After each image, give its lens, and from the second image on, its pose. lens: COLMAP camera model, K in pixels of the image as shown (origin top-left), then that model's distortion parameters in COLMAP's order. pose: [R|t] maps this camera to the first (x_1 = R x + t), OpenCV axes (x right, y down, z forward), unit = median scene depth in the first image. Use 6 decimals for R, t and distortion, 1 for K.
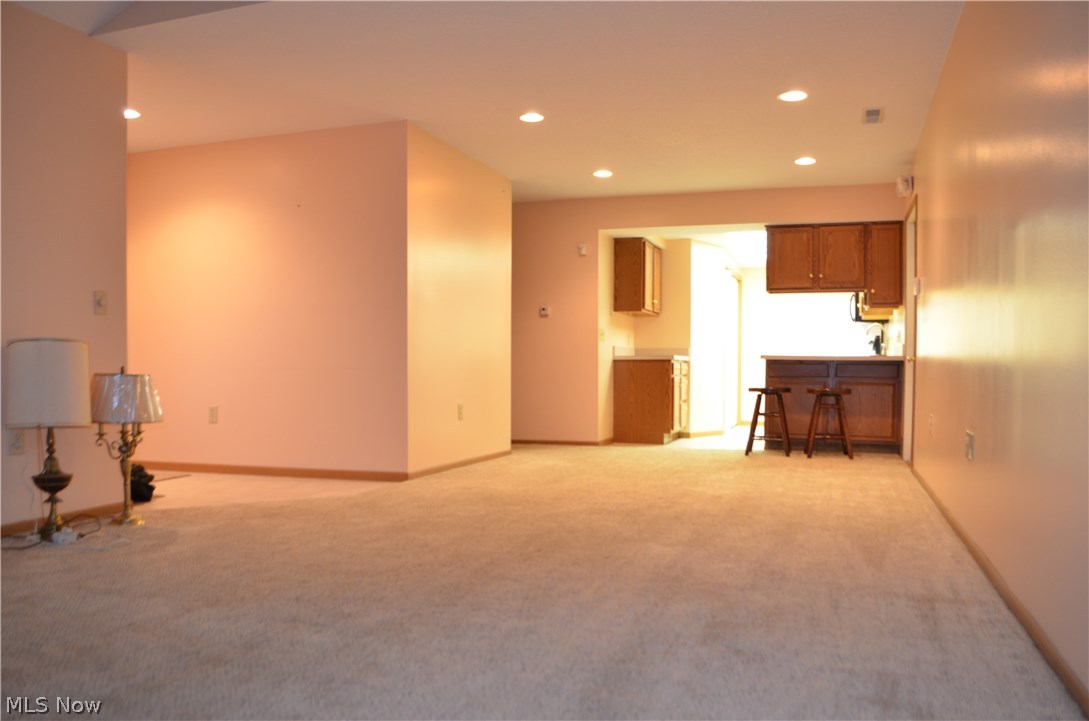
lens RADIAL K [[884.7, 0, 544.5], [0, 884.7, 365.9], [0, 0, 1]] dist [-0.057709, 0.012317]
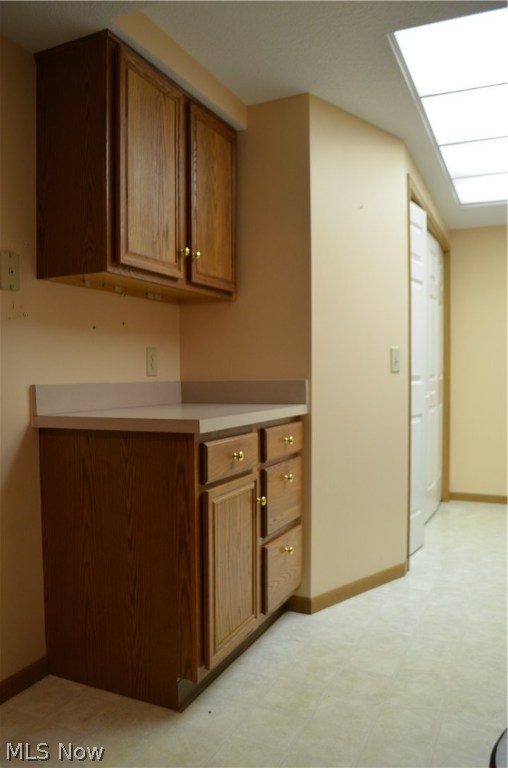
lens RADIAL K [[623.9, 0, 252.5], [0, 623.9, 379.5], [0, 0, 1]] dist [-0.057709, 0.012317]
pose [[0.995013, -0.006330, -0.099542, 0.167918], [0.007885, 0.999853, 0.015232, -0.025555], [0.099431, -0.015940, 0.994917, 0.733622]]
